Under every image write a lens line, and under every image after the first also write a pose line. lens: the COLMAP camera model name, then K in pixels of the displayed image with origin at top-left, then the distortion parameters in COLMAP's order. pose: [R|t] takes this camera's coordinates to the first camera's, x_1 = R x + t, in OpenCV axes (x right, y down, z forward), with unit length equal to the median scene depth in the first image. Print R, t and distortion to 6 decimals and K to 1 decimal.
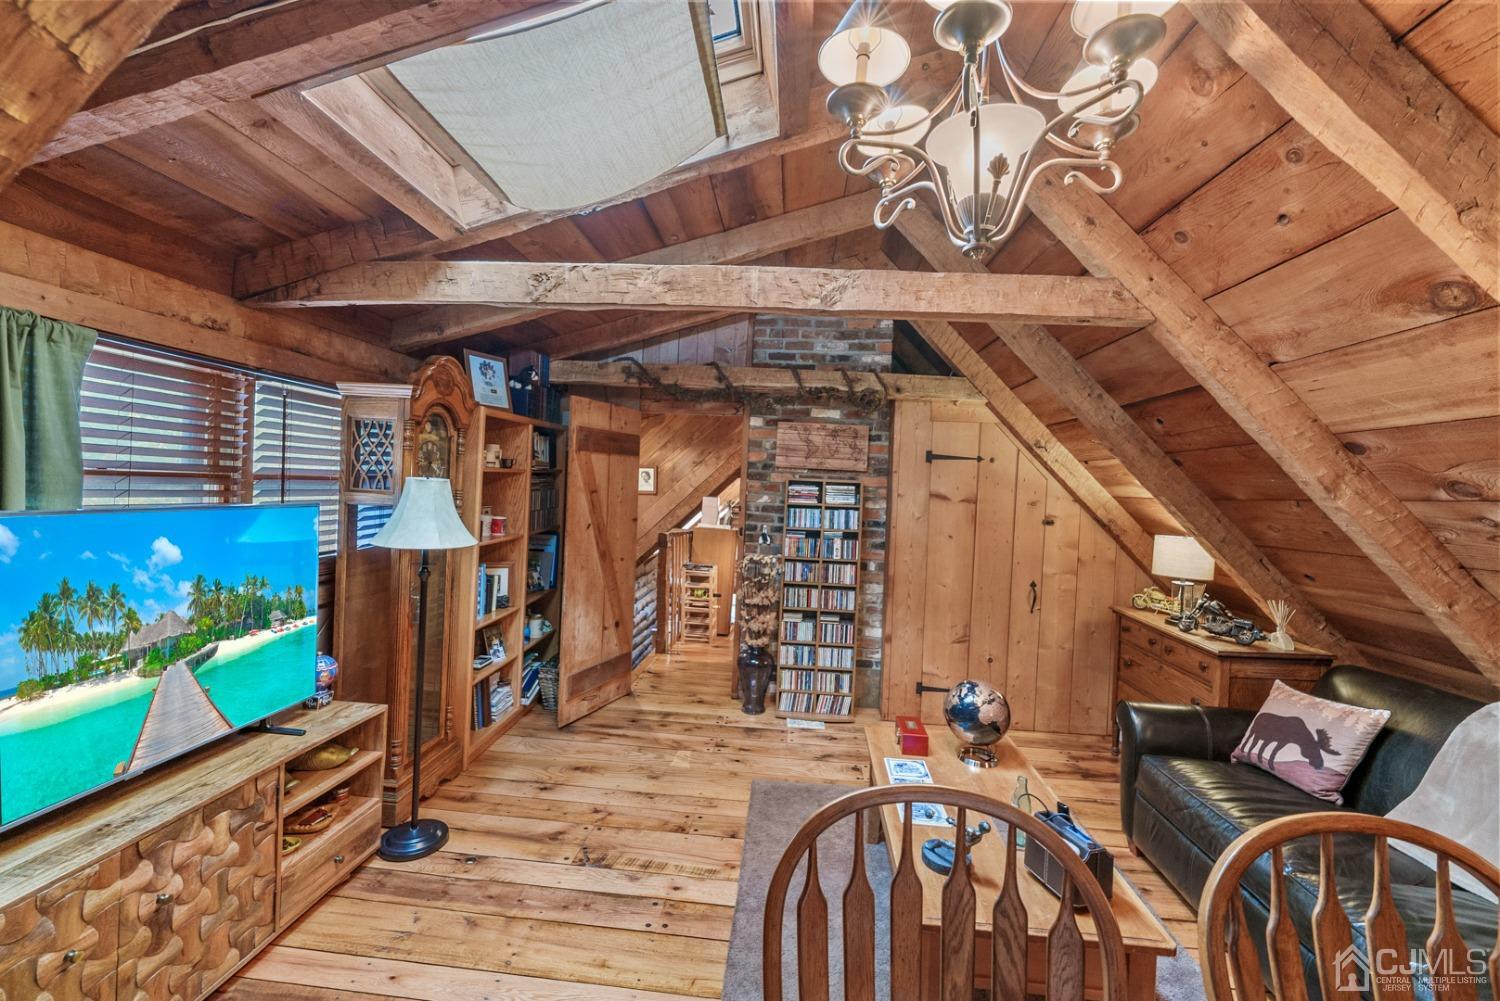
lens RADIAL K [[655.4, 0, 756.6], [0, 655.4, 505.8], [0, 0, 1]] dist [-0.003844, -0.000960]
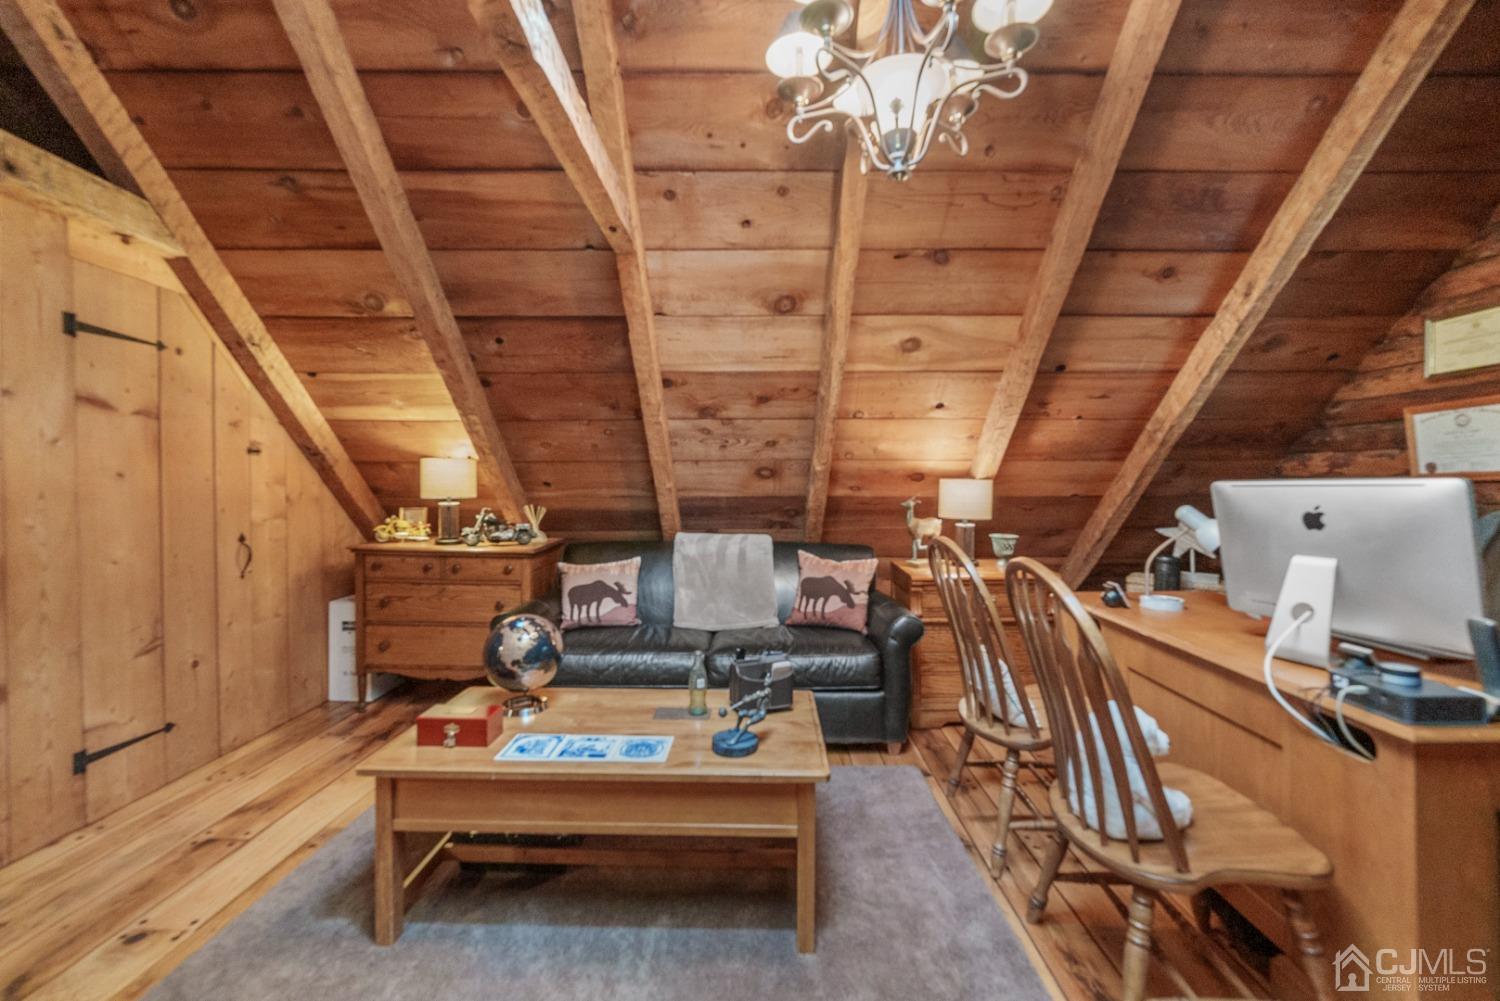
lens RADIAL K [[616.9, 0, 754.2], [0, 616.9, 501.8], [0, 0, 1]] dist [-0.005932, -0.000484]
pose [[-0.115298, -0.063953, 0.991270, -0.308429], [0.032303, 0.997156, 0.068090, 0.053985], [-0.992806, 0.039872, -0.112904, 0.529476]]
